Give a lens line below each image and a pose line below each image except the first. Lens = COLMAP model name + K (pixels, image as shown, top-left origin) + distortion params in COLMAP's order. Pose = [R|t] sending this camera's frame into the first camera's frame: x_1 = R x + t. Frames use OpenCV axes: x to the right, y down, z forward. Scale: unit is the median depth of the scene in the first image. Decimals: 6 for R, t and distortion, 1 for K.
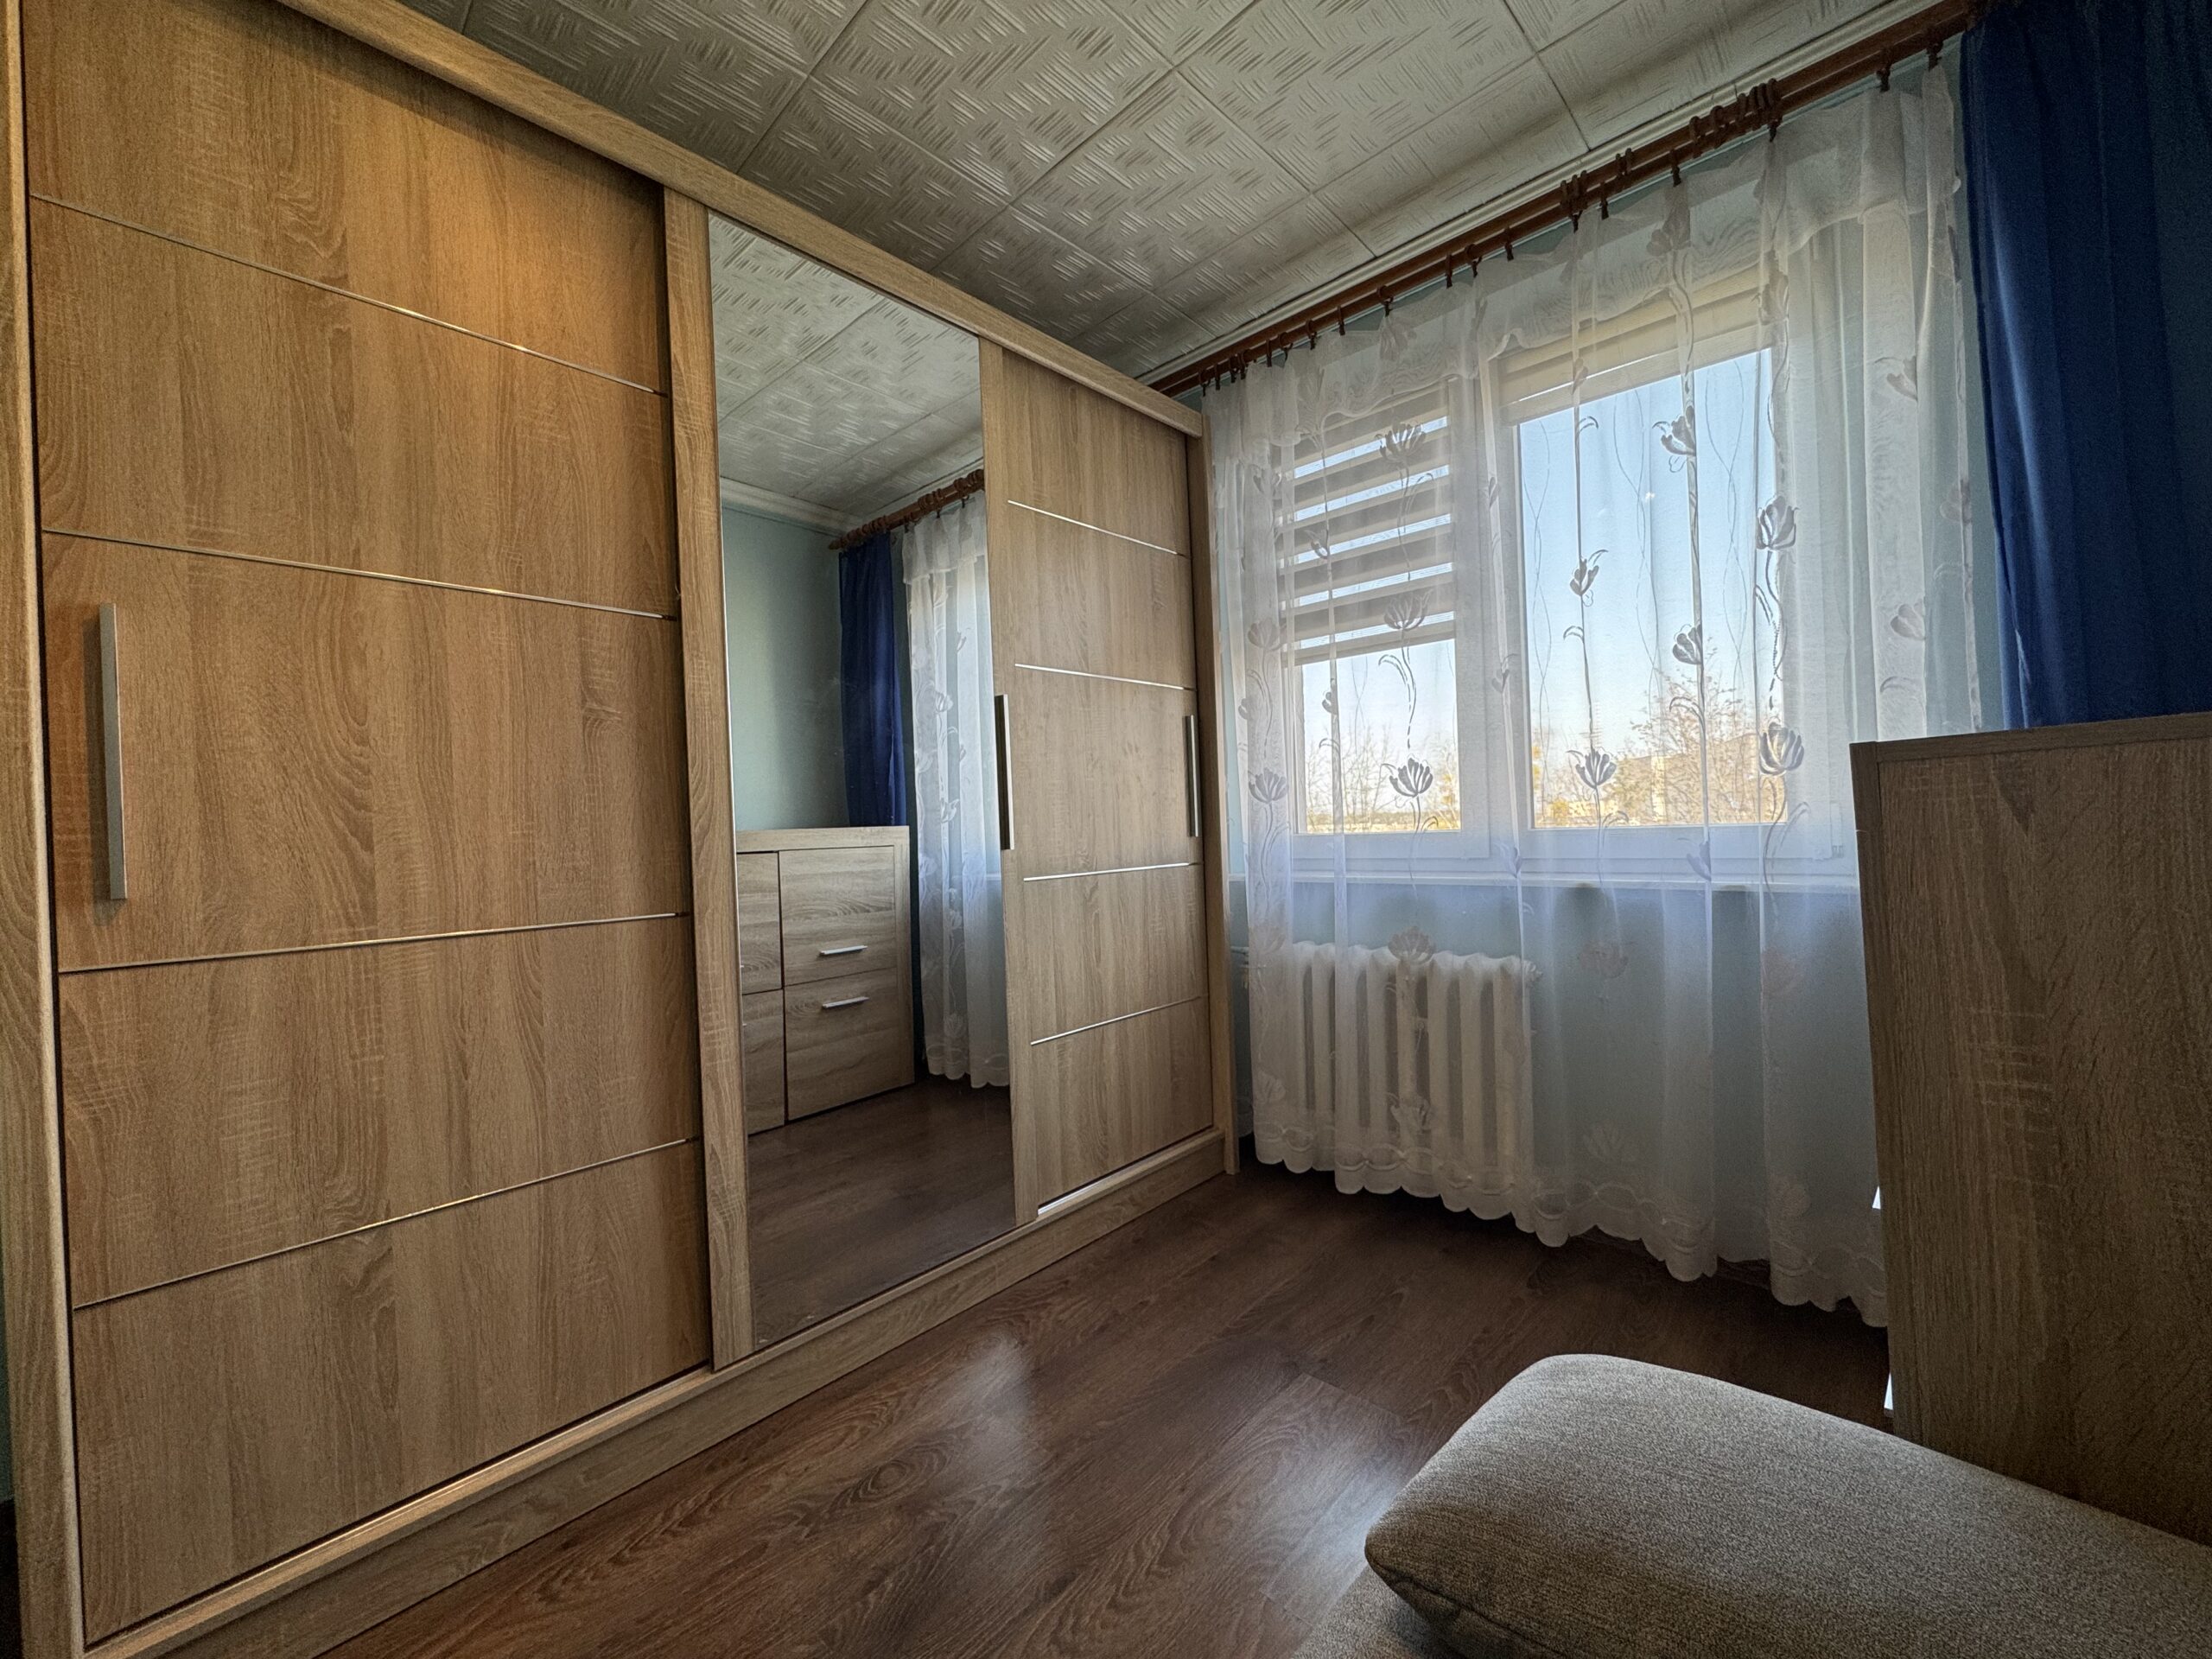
lens RADIAL K [[885.0, 0, 1101.4], [0, 885.0, 829.6], [0, 0, 1]] dist [-0.001658, -0.000361]
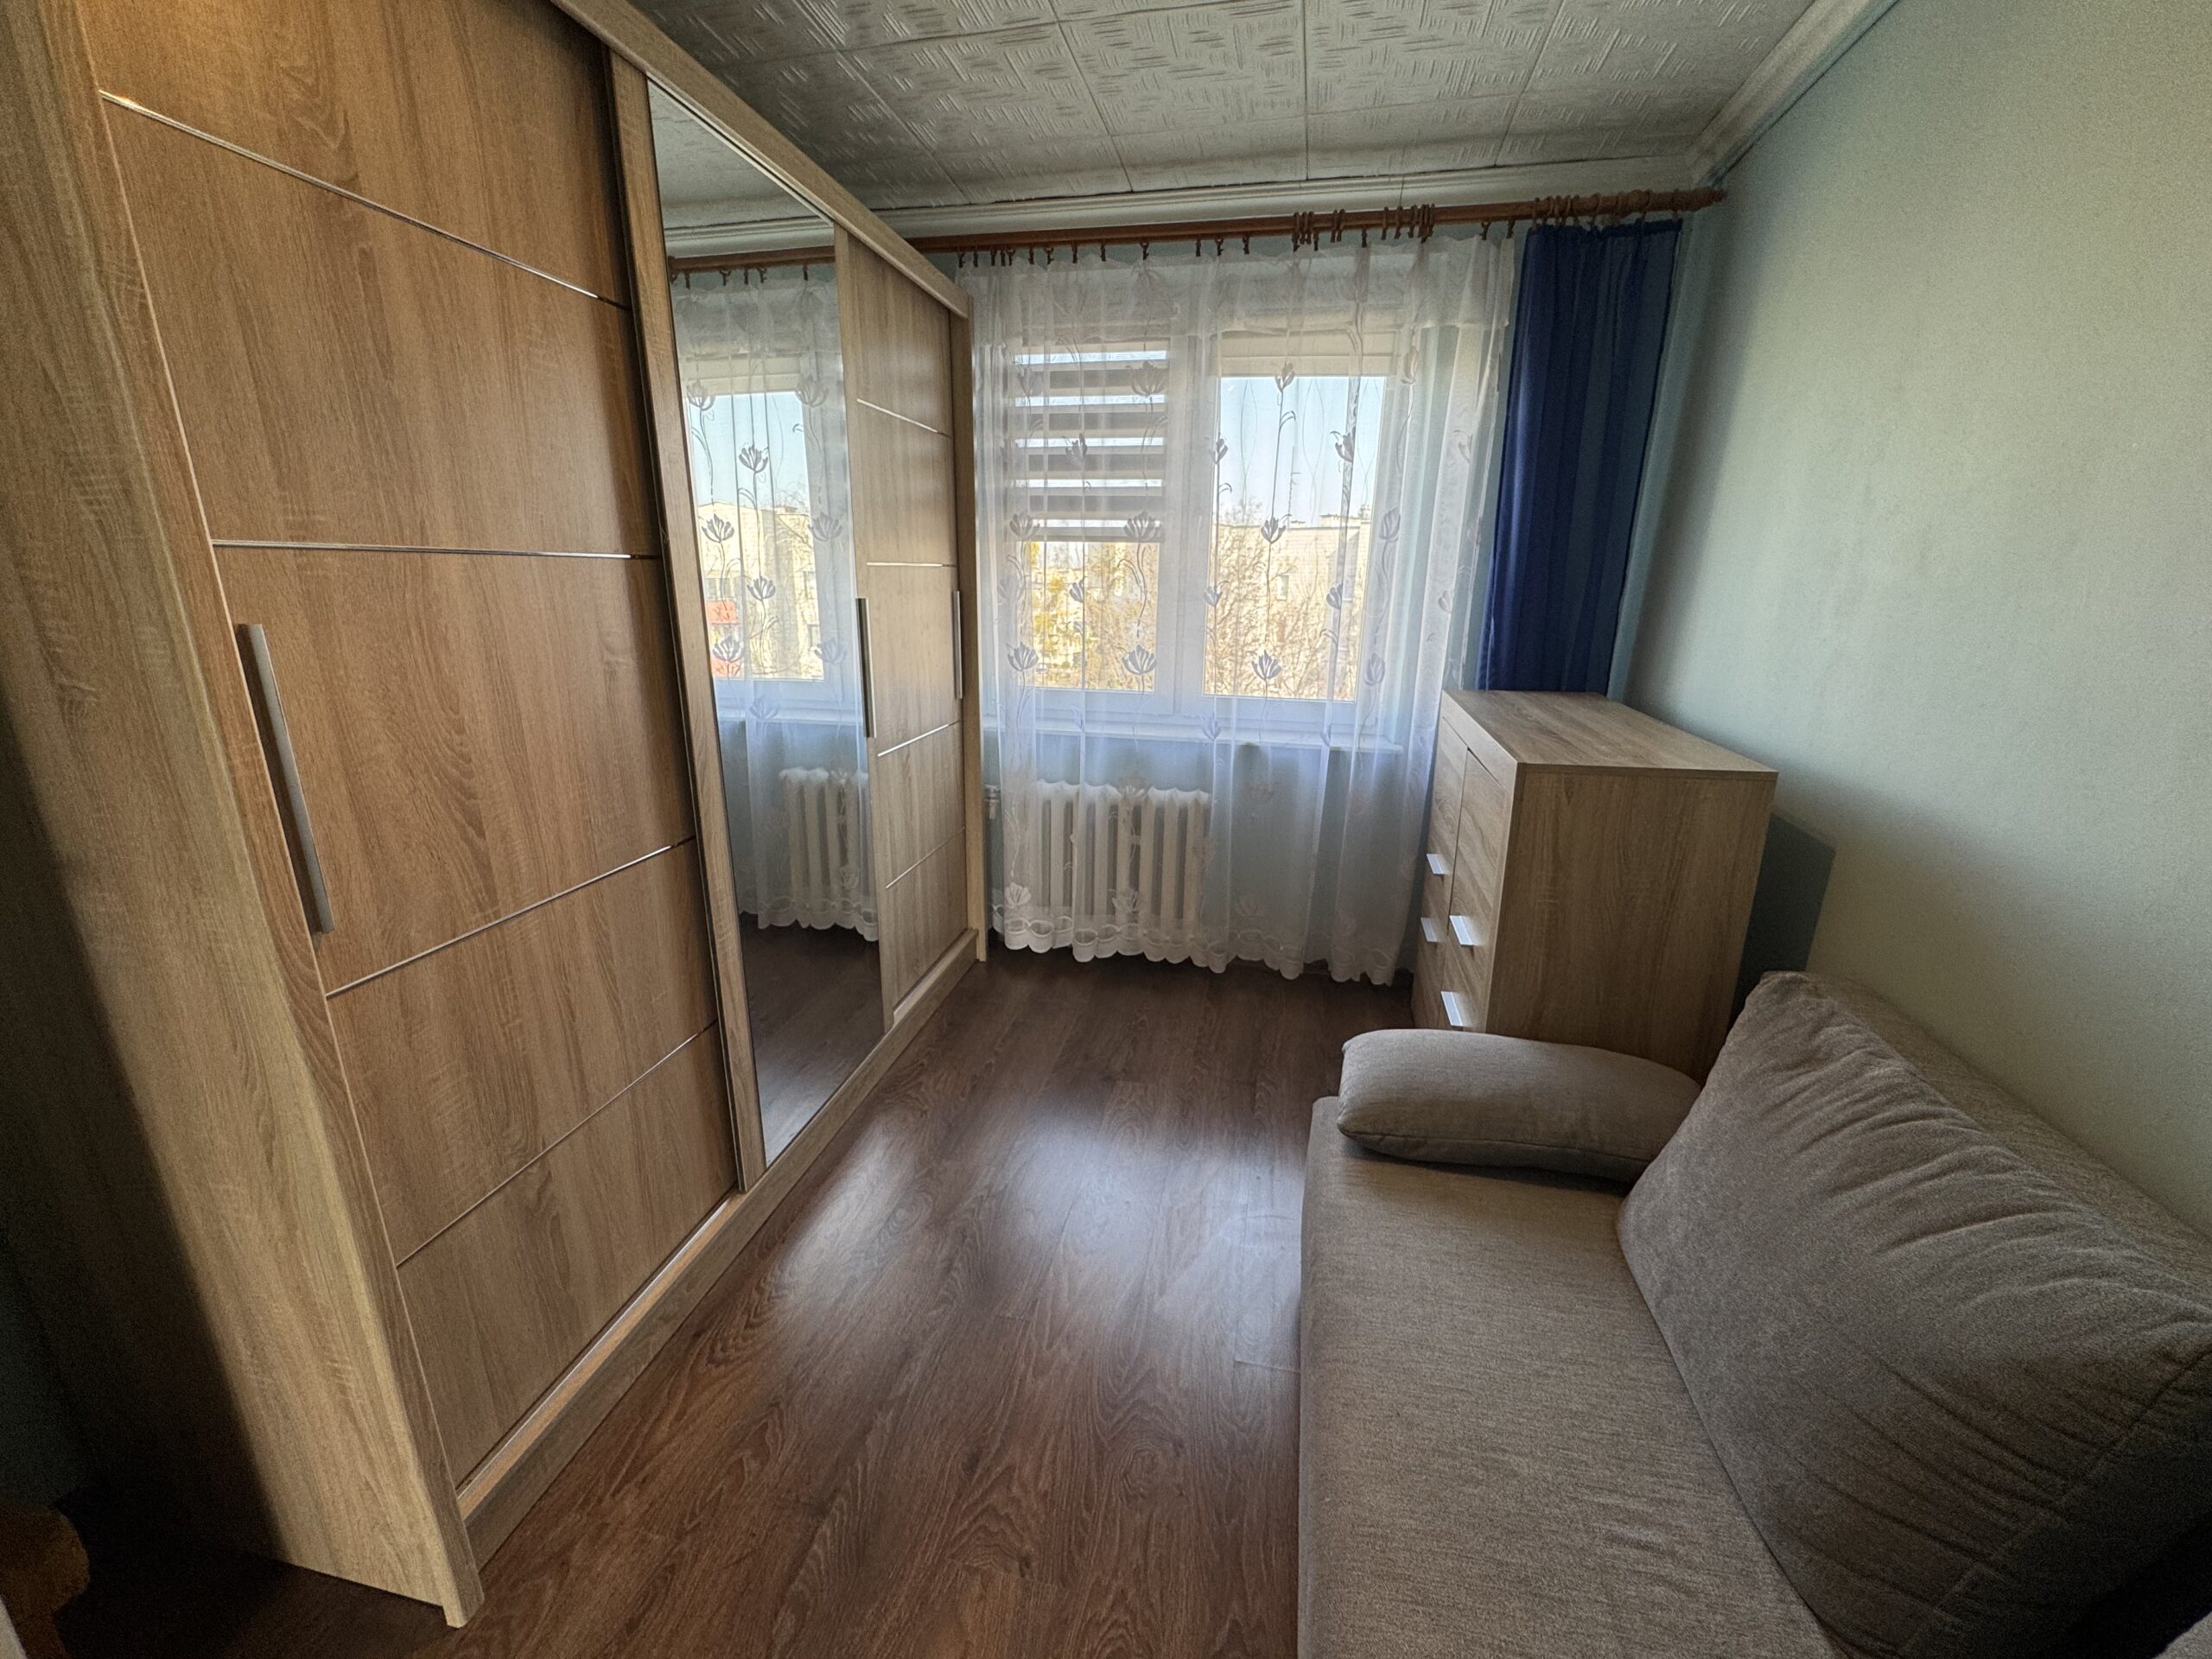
lens RADIAL K [[885.0, 0, 1101.4], [0, 885.0, 829.6], [0, 0, 1]] dist [-0.001658, -0.000361]
pose [[0.850134, -0.096167, 0.517711, -0.505207], [-0.046201, 0.965768, 0.255261, -0.186159], [-0.524536, -0.240925, 0.816588, -0.133813]]
